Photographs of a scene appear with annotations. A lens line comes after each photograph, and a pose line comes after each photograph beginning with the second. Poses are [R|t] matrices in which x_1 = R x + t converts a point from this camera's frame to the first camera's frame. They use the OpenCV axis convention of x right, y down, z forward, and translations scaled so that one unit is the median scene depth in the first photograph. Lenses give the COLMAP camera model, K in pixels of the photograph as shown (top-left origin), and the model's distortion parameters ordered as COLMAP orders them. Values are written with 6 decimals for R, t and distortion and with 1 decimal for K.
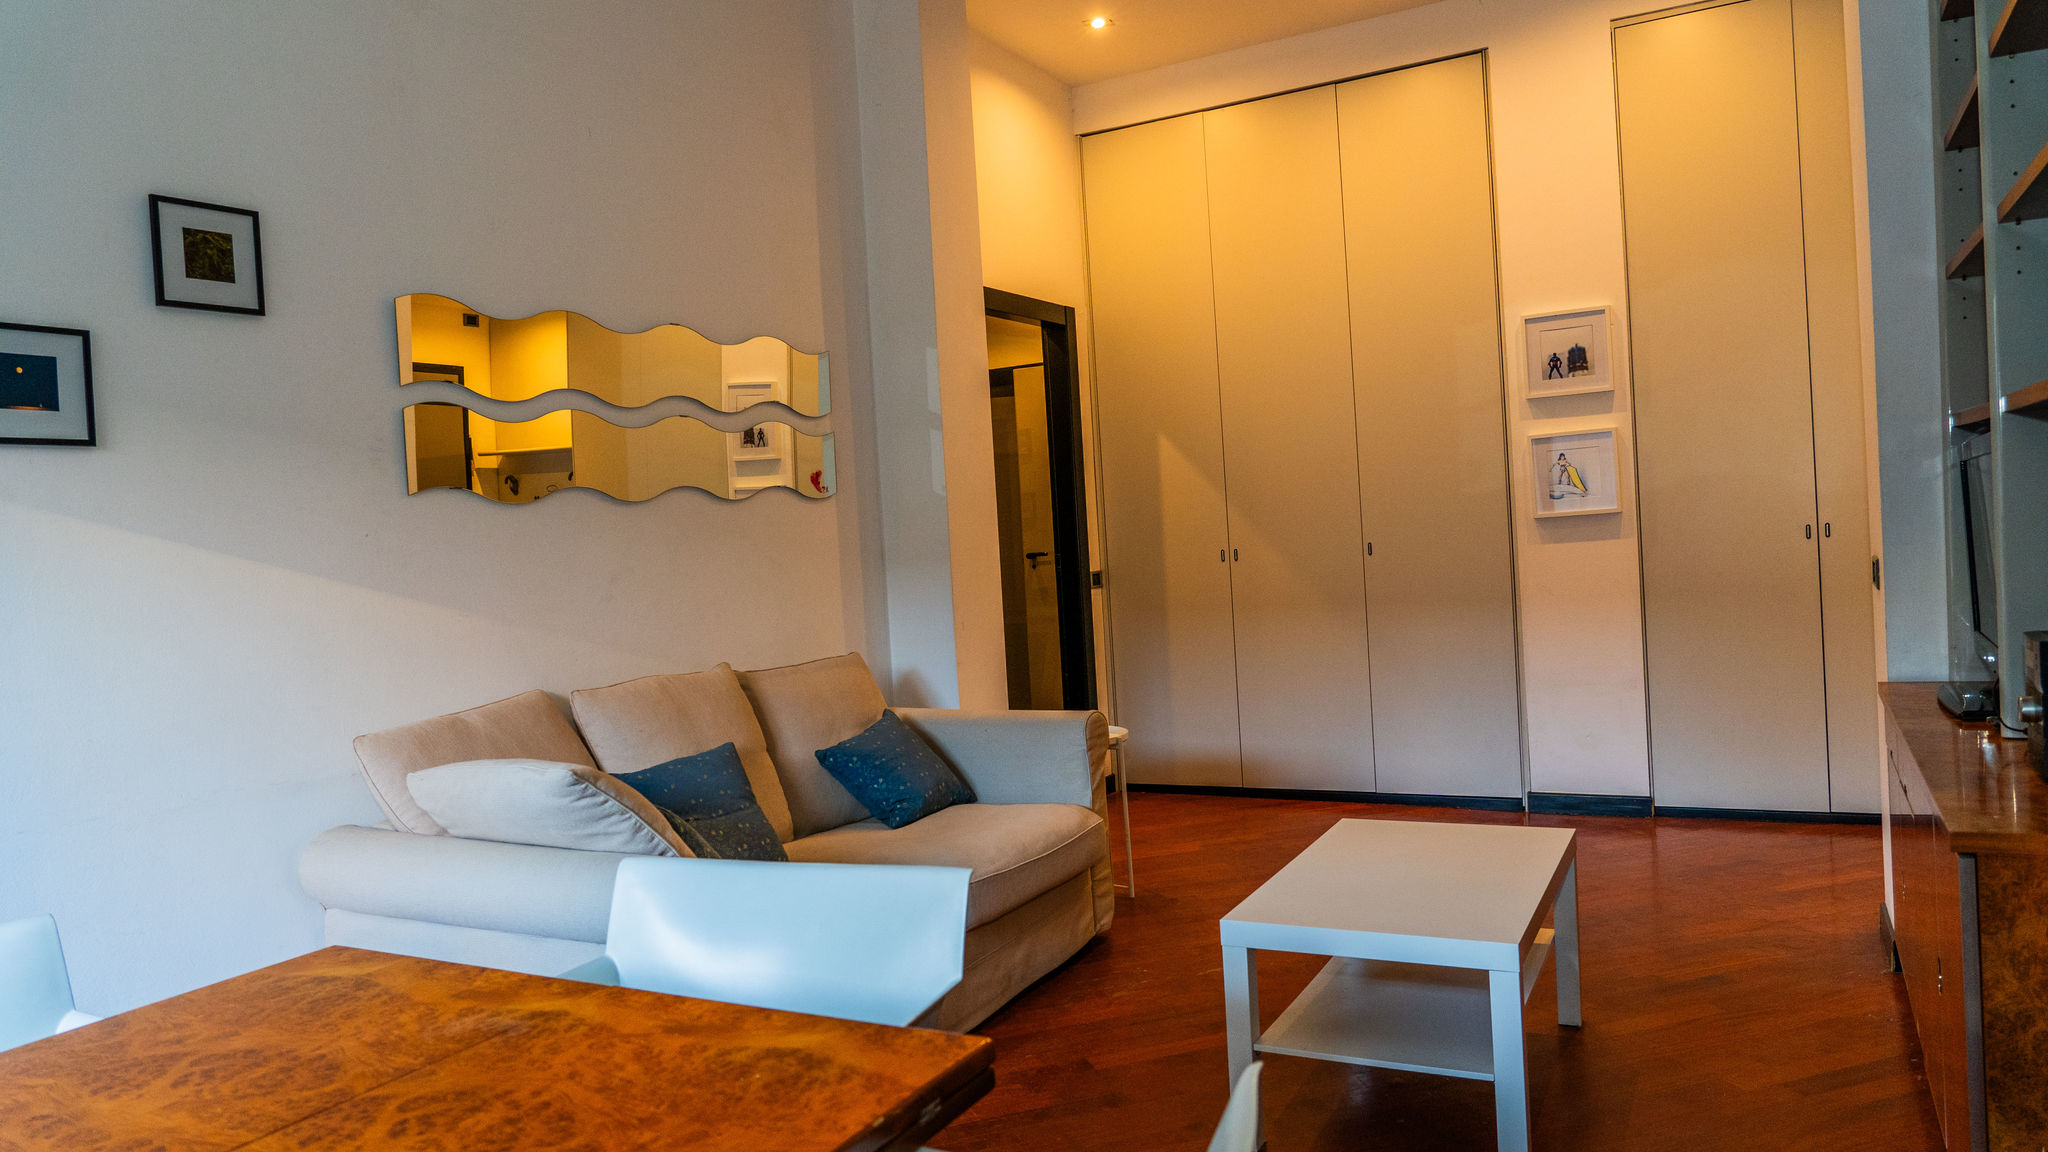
lens RADIAL K [[1389.9, 0, 1029.2], [0, 1389.9, 578.7], [0, 0, 1]] dist [-0.021173, 0.013798]
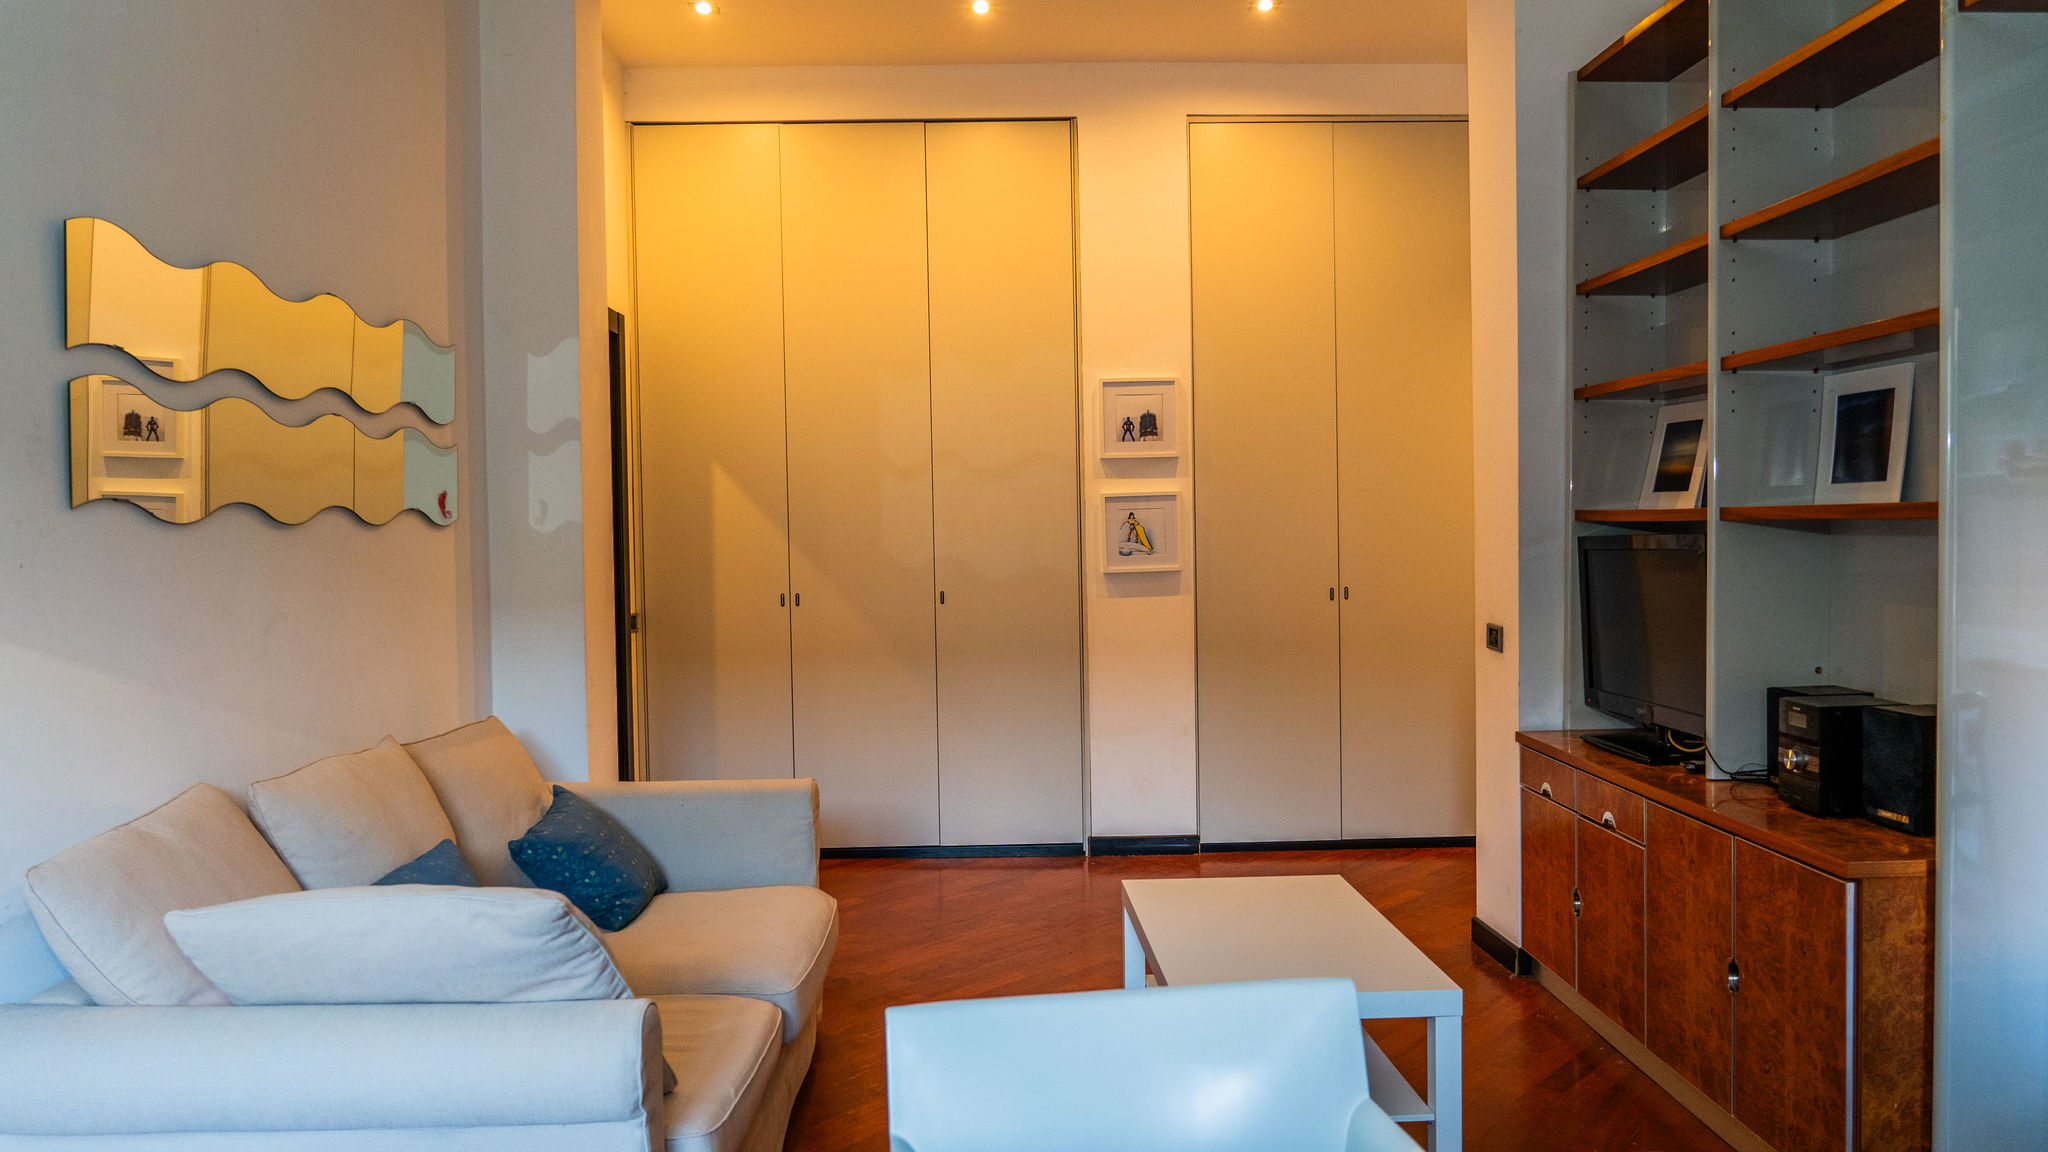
lens RADIAL K [[1456.6, 0, 1030.7], [0, 1456.6, 577.8], [0, 0, 1]] dist [-0.019708, 0.008513]
pose [[0.862321, 0.030446, 0.505446, -0.291791], [-0.019810, 0.999455, -0.026405, -0.012313], [-0.505975, 0.012757, 0.862454, 0.103252]]
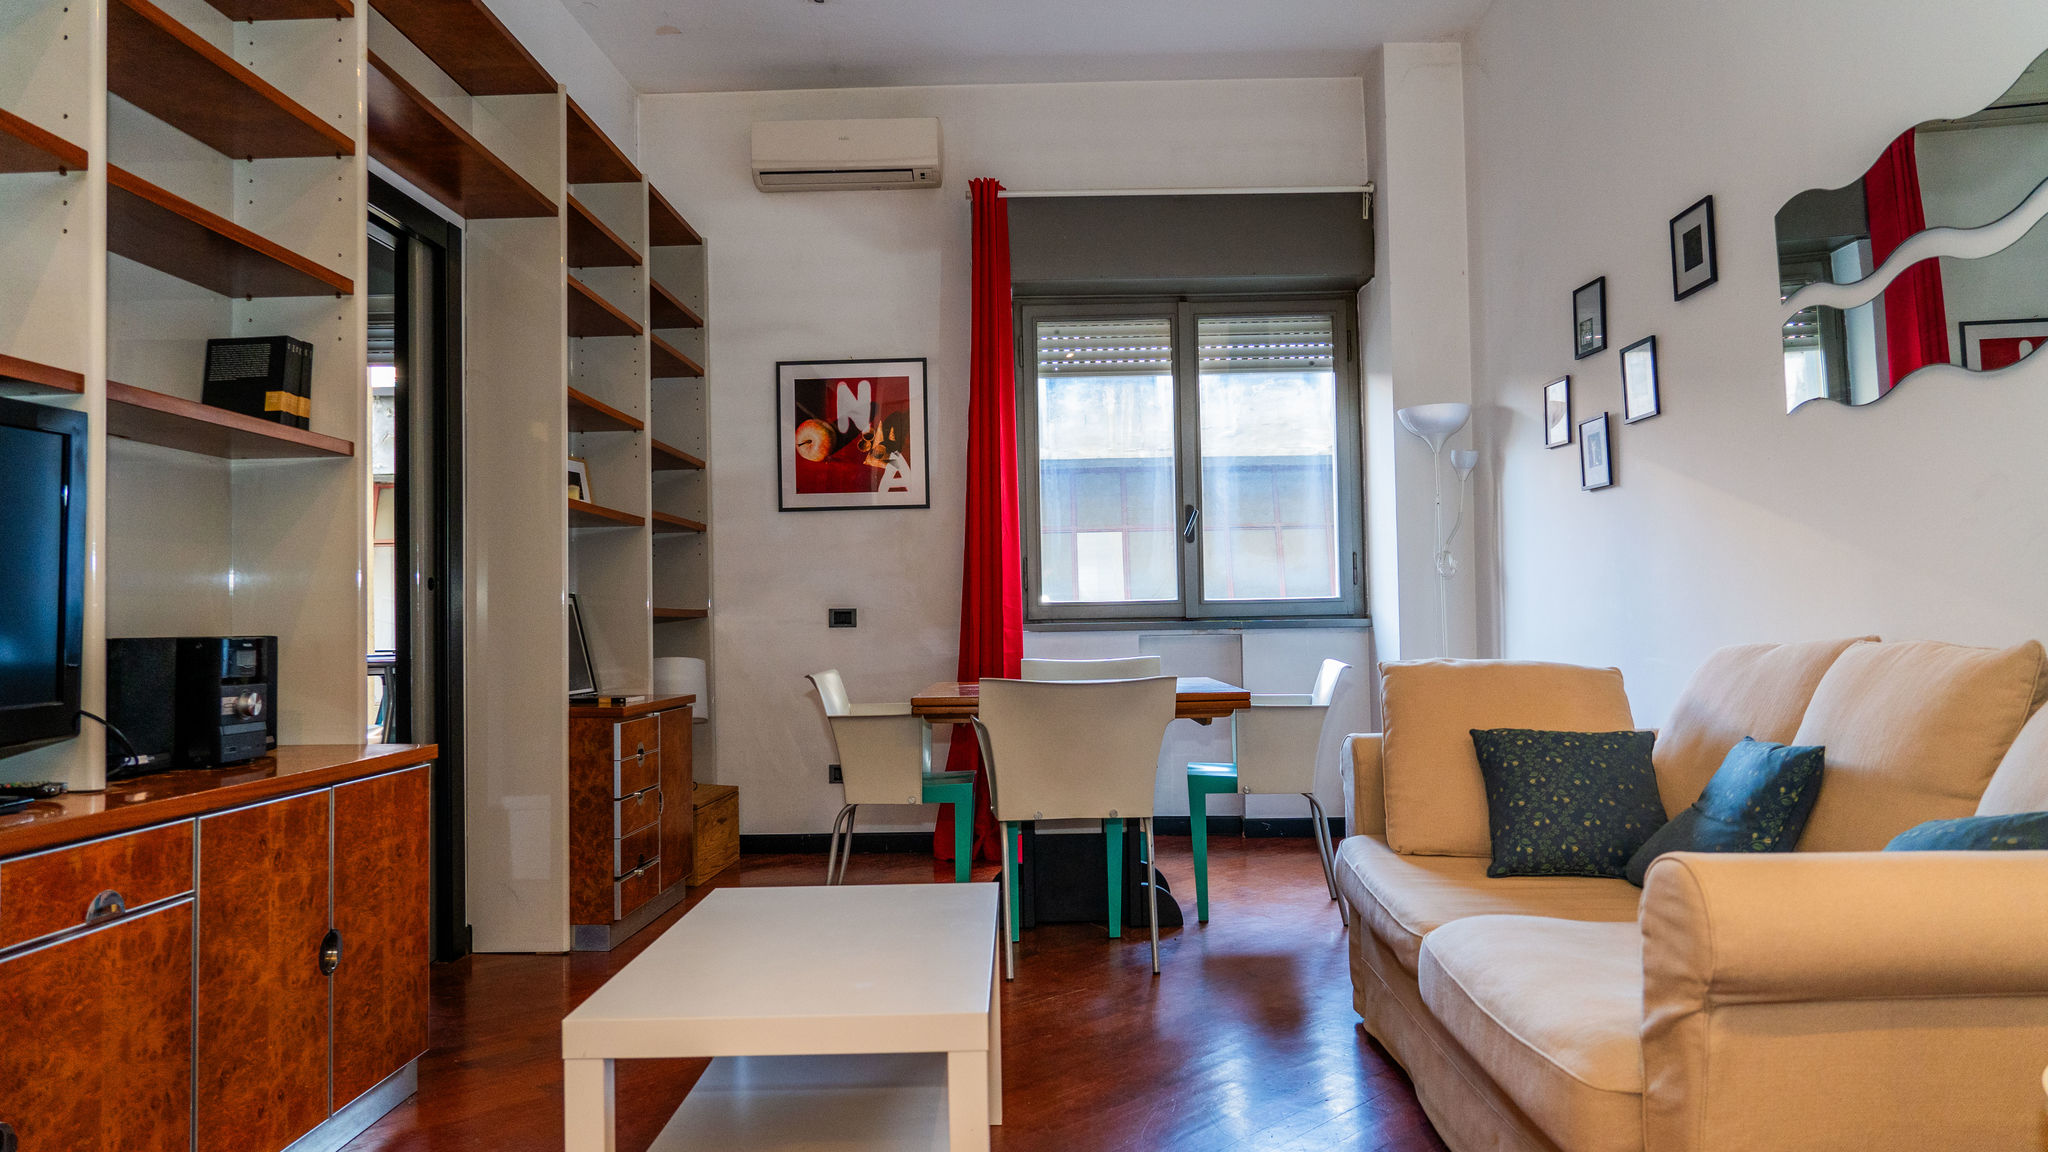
lens RADIAL K [[1389.9, 0, 1029.2], [0, 1389.9, 586.1], [0, 0, 1]] dist [-0.021173, 0.013798]
pose [[-0.880210, 0.065635, -0.470023, 0.355089], [0.054232, 0.997813, 0.037777, -0.004104], [0.471475, 0.007762, -0.881845, 1.170013]]
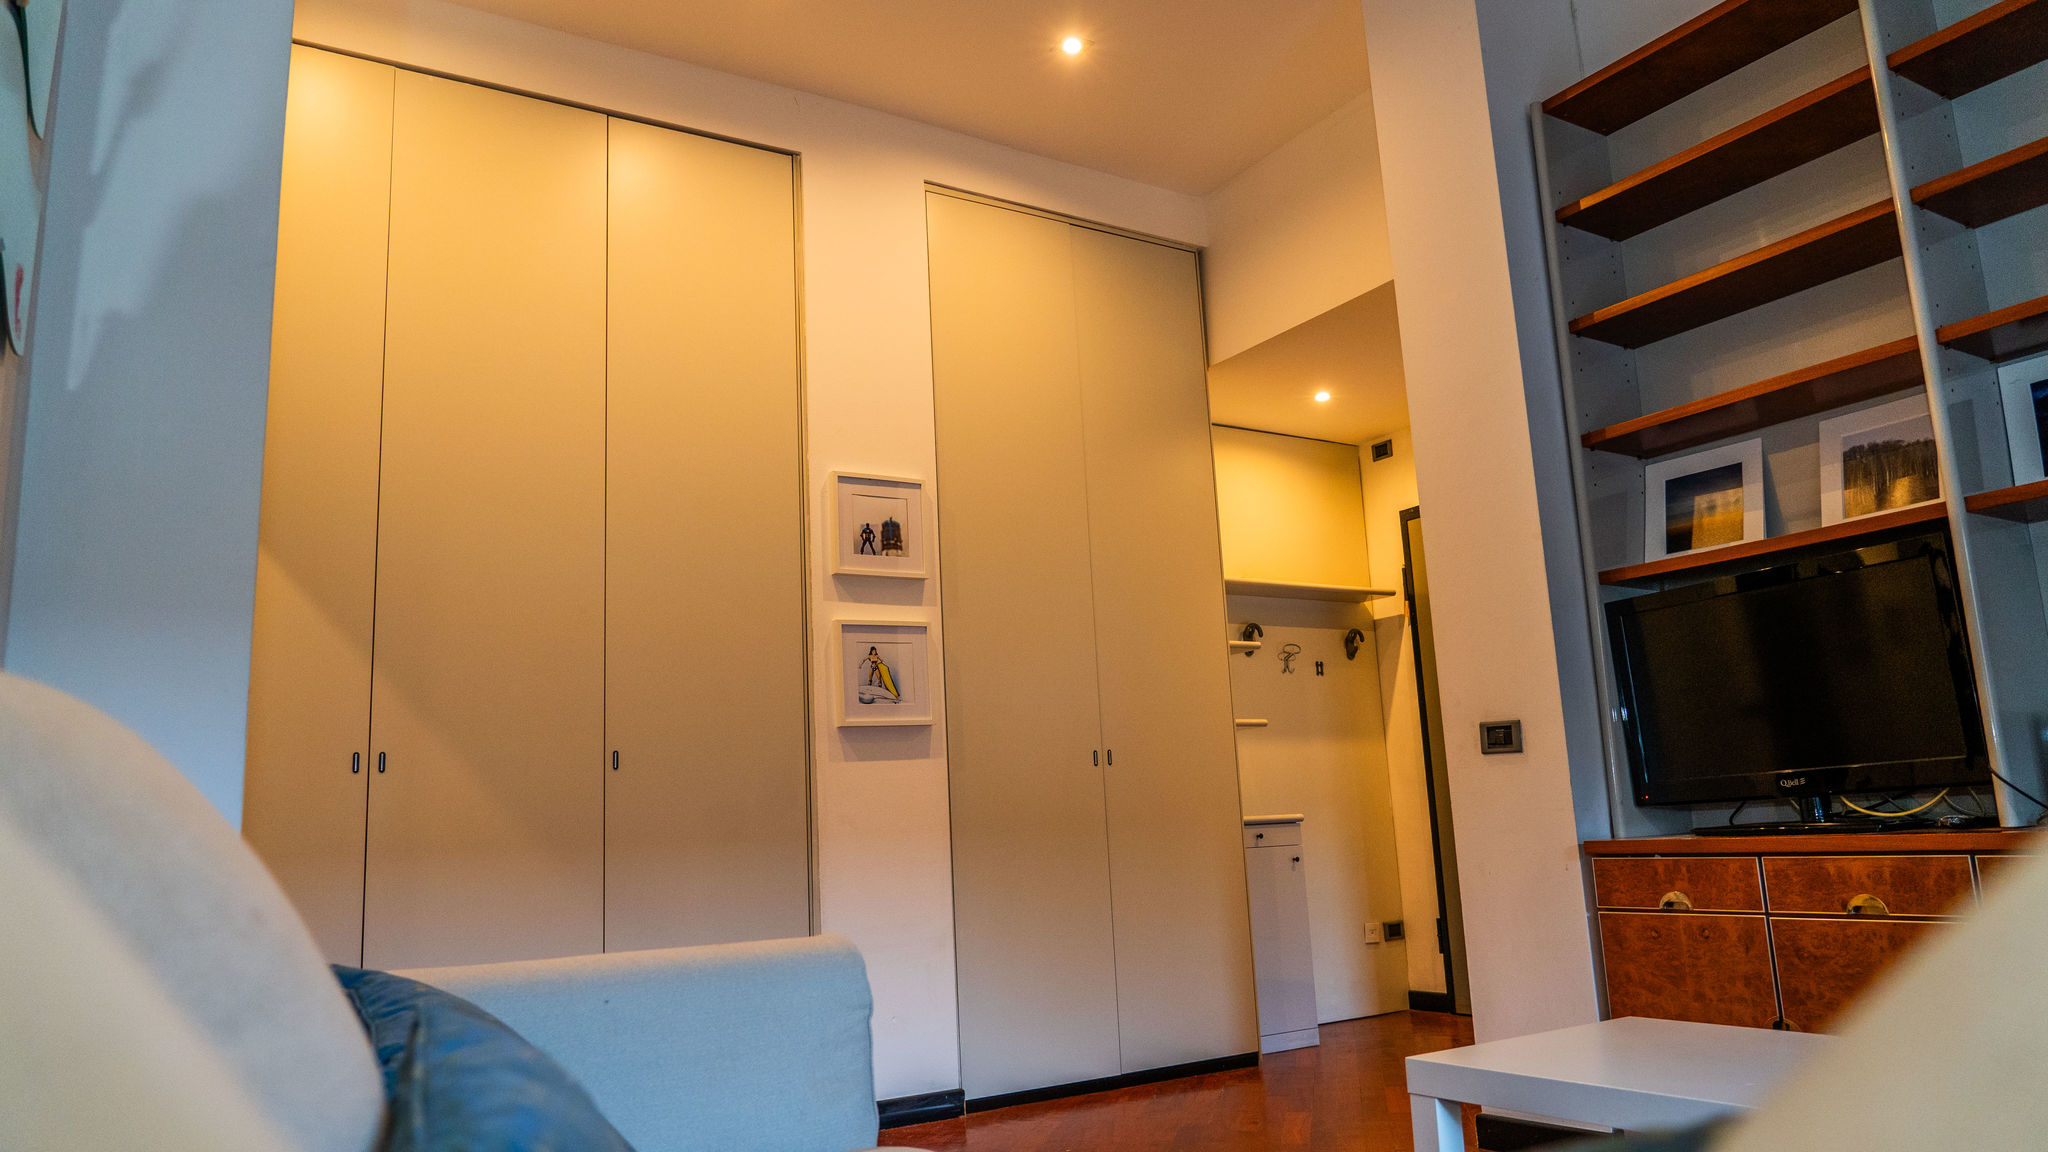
lens RADIAL K [[1389.9, 0, 1030.0], [0, 1389.9, 572.8], [0, 0, 1]] dist [-0.021173, 0.013798]
pose [[0.488466, 0.200414, 0.849256, -0.312135], [0.048649, 0.965498, -0.255827, 0.093503], [-0.871226, 0.166278, 0.461863, 0.665606]]
